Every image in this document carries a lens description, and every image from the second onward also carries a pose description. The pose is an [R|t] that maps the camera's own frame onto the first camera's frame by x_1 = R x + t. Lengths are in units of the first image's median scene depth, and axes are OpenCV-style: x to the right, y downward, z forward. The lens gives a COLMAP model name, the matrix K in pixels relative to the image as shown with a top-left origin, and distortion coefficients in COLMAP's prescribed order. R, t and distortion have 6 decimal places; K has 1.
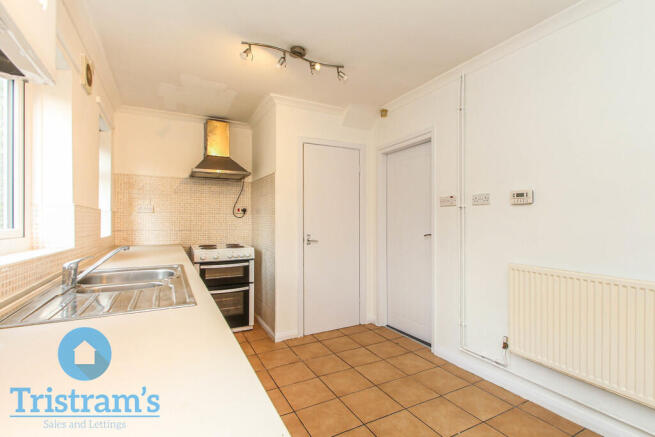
lens RADIAL K [[308.7, 0, 332.7], [0, 308.7, 218.5], [0, 0, 1]] dist [0.027648, -0.003184]
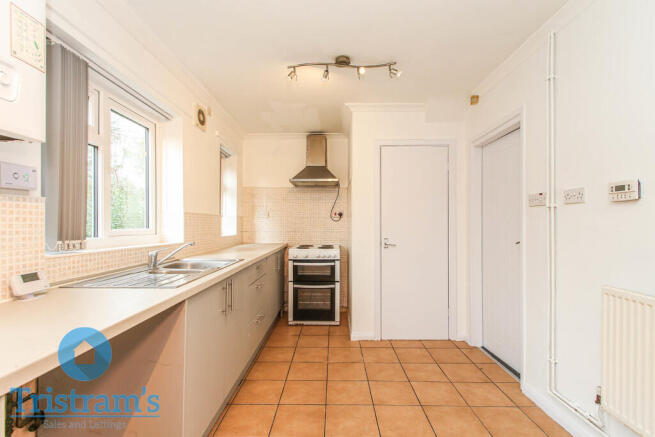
lens RADIAL K [[308.7, 0, 333.0], [0, 308.7, 221.3], [0, 0, 1]] dist [0.027648, -0.003184]
pose [[0.880324, -0.000698, -0.474373, 0.262410], [-0.000094, 0.999999, -0.001646, -0.000354], [0.474374, 0.001493, 0.880322, 0.054577]]
